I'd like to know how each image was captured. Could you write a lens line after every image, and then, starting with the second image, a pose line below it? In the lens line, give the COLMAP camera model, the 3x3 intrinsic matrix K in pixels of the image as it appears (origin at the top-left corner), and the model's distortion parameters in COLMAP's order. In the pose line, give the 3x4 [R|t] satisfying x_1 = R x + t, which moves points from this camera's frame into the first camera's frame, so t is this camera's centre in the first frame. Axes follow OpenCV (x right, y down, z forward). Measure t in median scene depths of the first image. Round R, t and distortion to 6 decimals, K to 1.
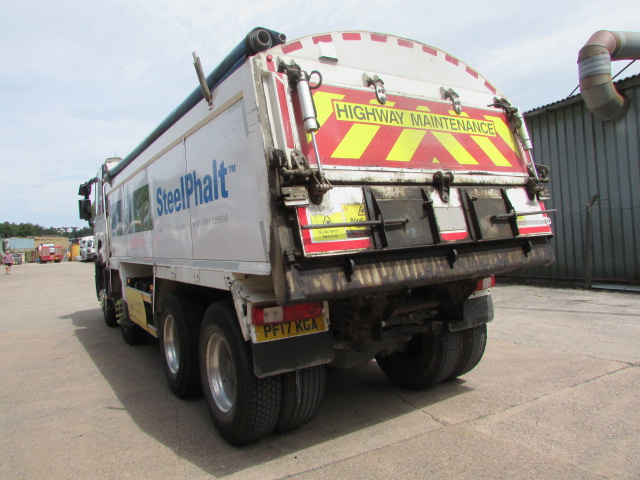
lens RADIAL K [[457.6, 0, 311.8], [0, 457.6, 236.1], [0, 0, 1]] dist [-0.059226, 0.044131]
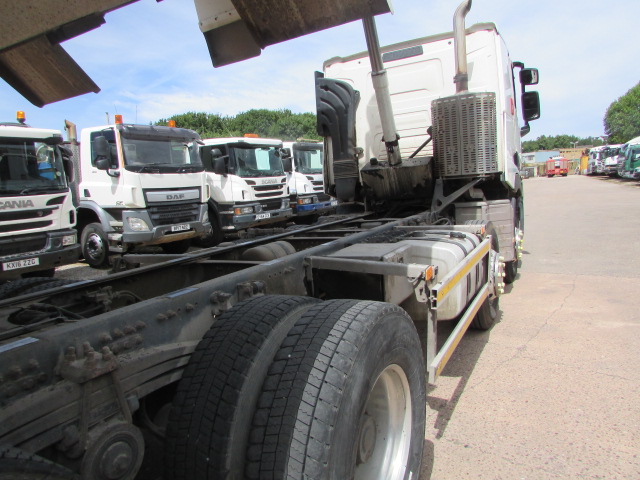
lens RADIAL K [[457.6, 0, 311.8], [0, 457.6, 236.1], [0, 0, 1]] dist [-0.059226, 0.044131]
pose [[0.476212, 0.117950, -0.871384, 0.619666], [0.053904, 0.985184, 0.162812, -0.024566], [0.877677, -0.124504, 0.462798, 1.604685]]
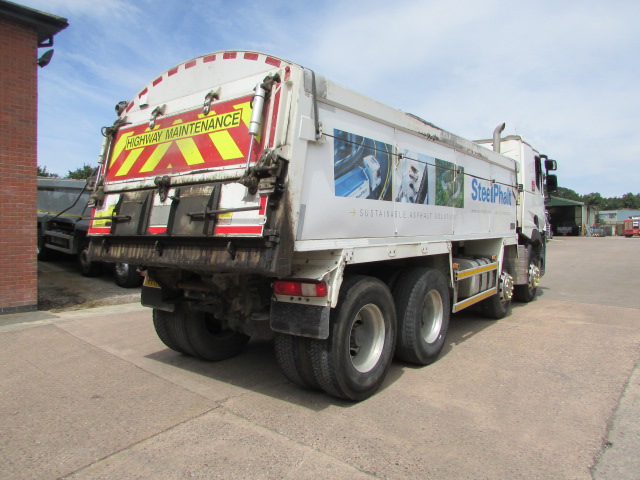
lens RADIAL K [[457.6, 0, 311.8], [0, 457.6, 236.1], [0, 0, 1]] dist [-0.059226, 0.044131]
pose [[0.338492, 0.076793, -0.937831, 1.566146], [-0.015918, 0.996989, 0.075892, -0.080872], [0.940835, -0.010760, 0.338695, 0.961781]]
